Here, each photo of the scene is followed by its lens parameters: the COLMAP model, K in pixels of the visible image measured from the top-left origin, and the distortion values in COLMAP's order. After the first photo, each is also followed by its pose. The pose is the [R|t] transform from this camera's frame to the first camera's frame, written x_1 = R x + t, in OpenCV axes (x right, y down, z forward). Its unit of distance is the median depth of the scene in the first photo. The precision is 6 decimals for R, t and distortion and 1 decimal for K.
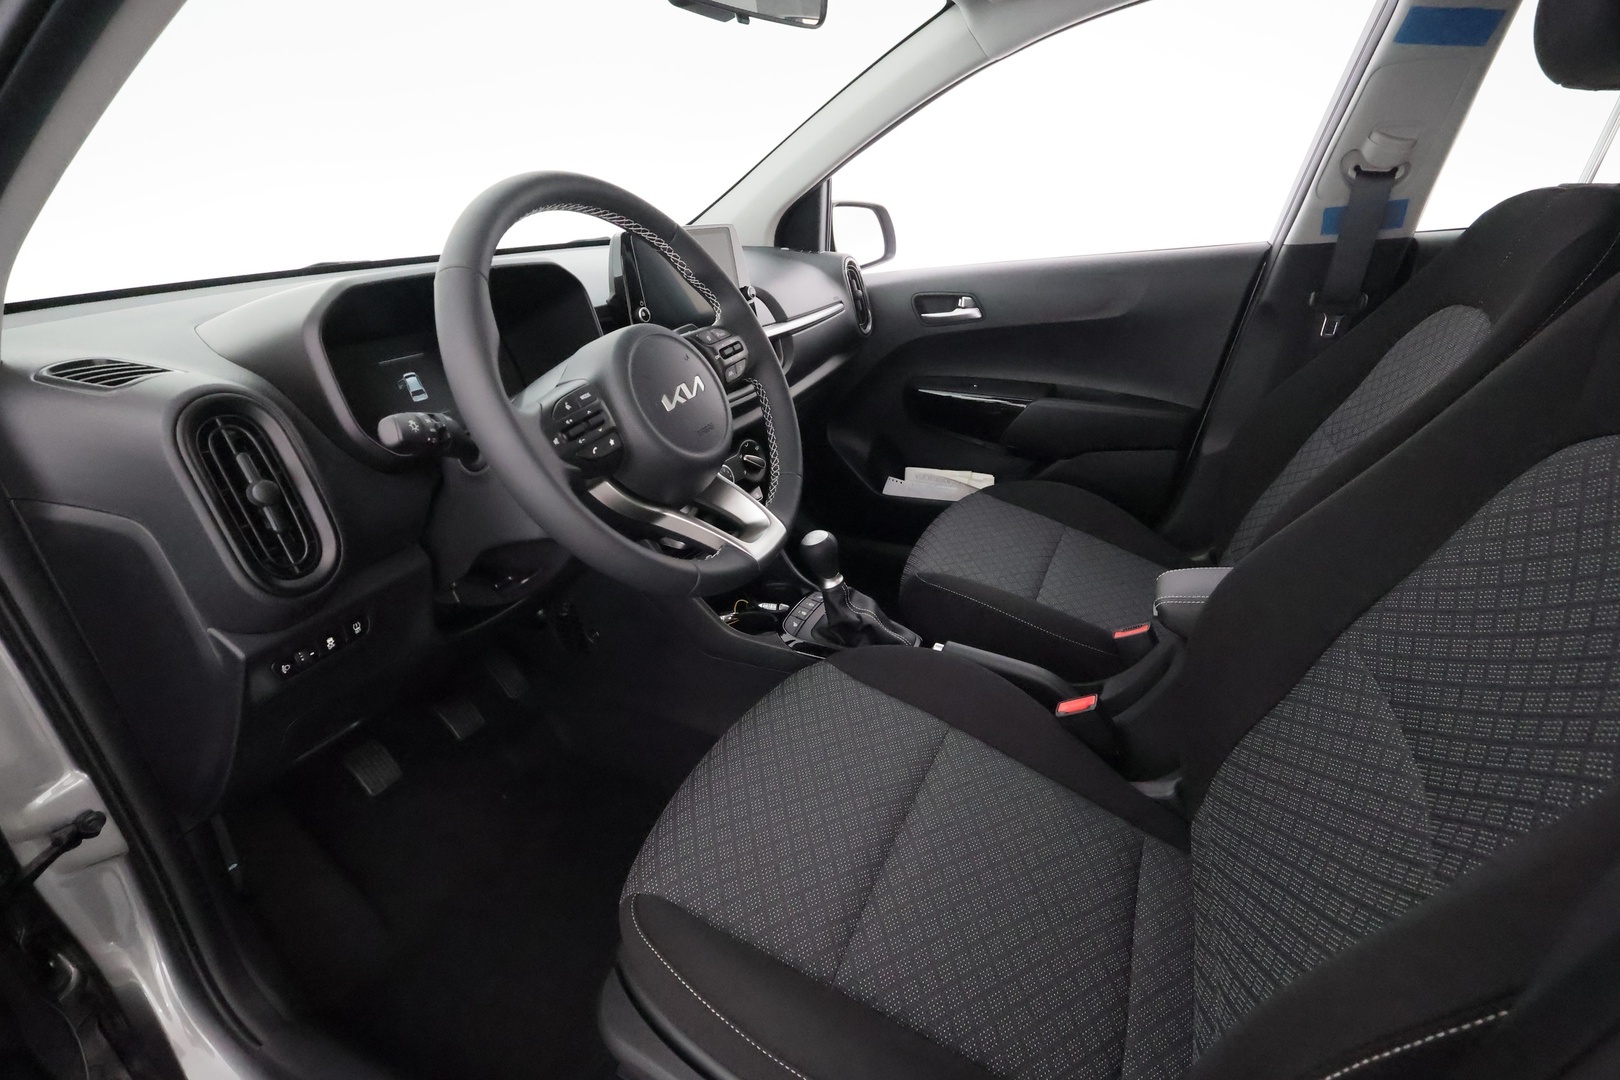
lens RADIAL K [[748.2, 0, 815.9], [0, 748.2, 557.9], [0, 0, 1]] dist [0.000570, -0.000134]
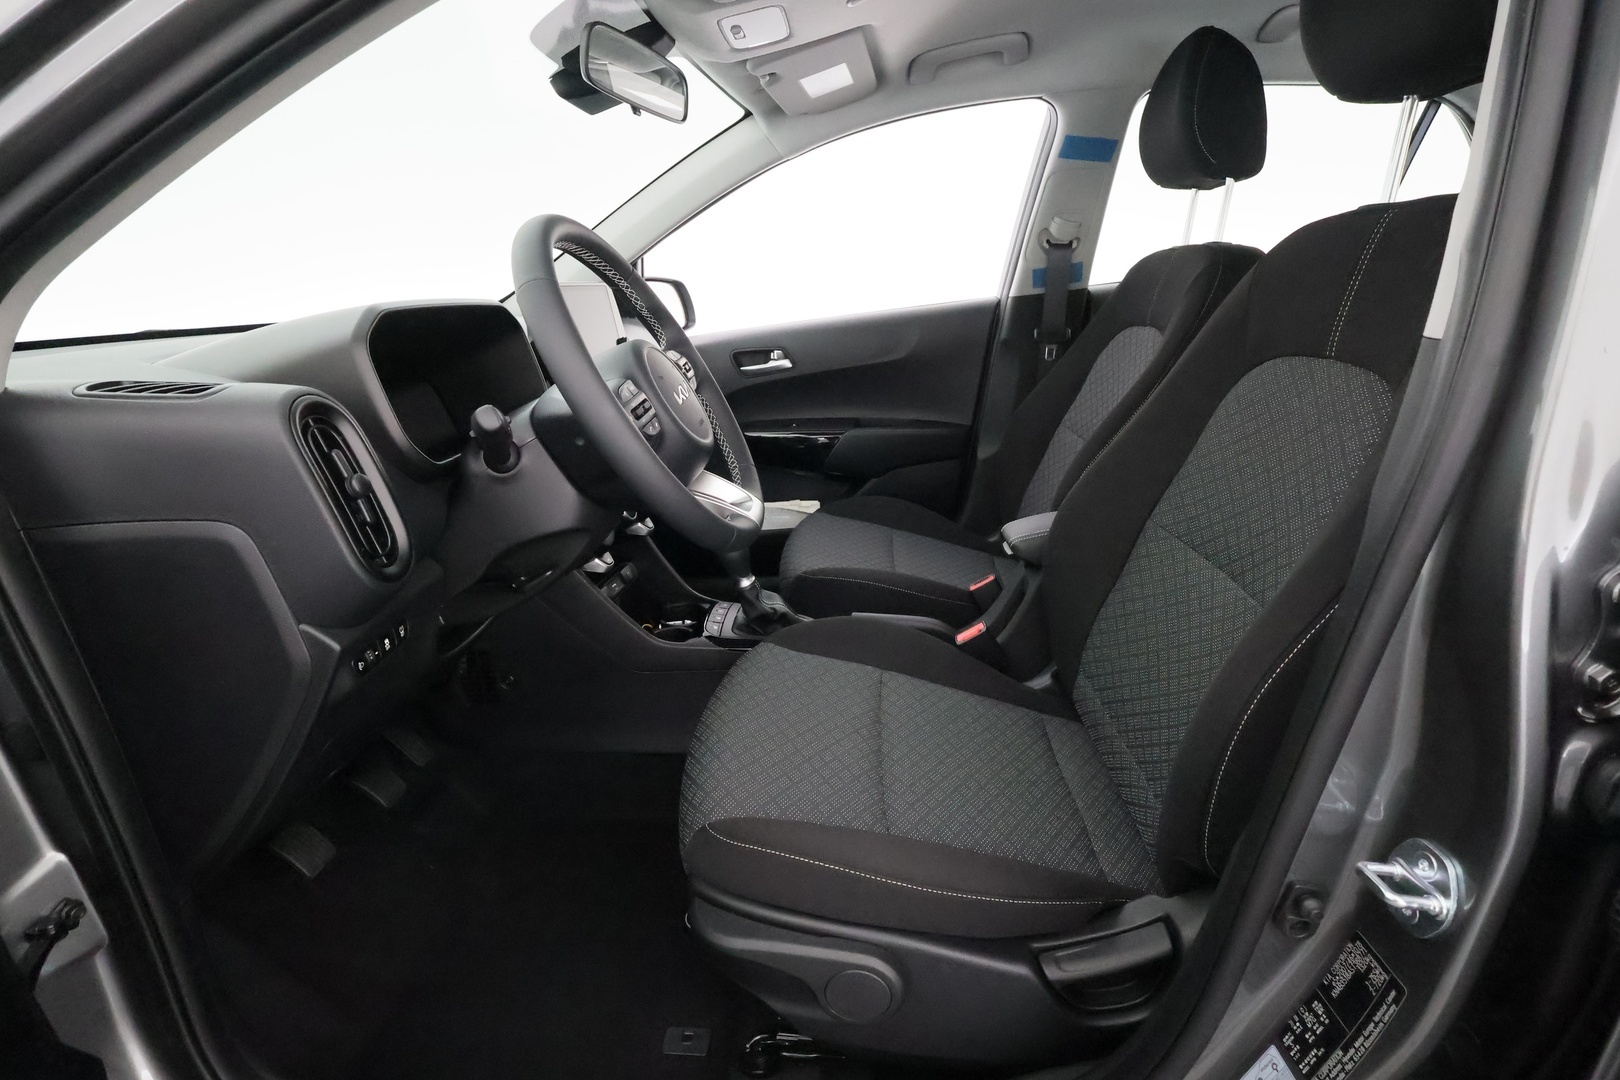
lens RADIAL K [[748.2, 0, 815.9], [0, 748.2, 557.9], [0, 0, 1]] dist [0.000570, -0.000134]
pose [[0.929971, -0.137927, 0.340777, -0.248699], [0.177078, 0.980394, -0.086435, 0.109227], [-0.322174, 0.140726, 0.936162, -0.096588]]
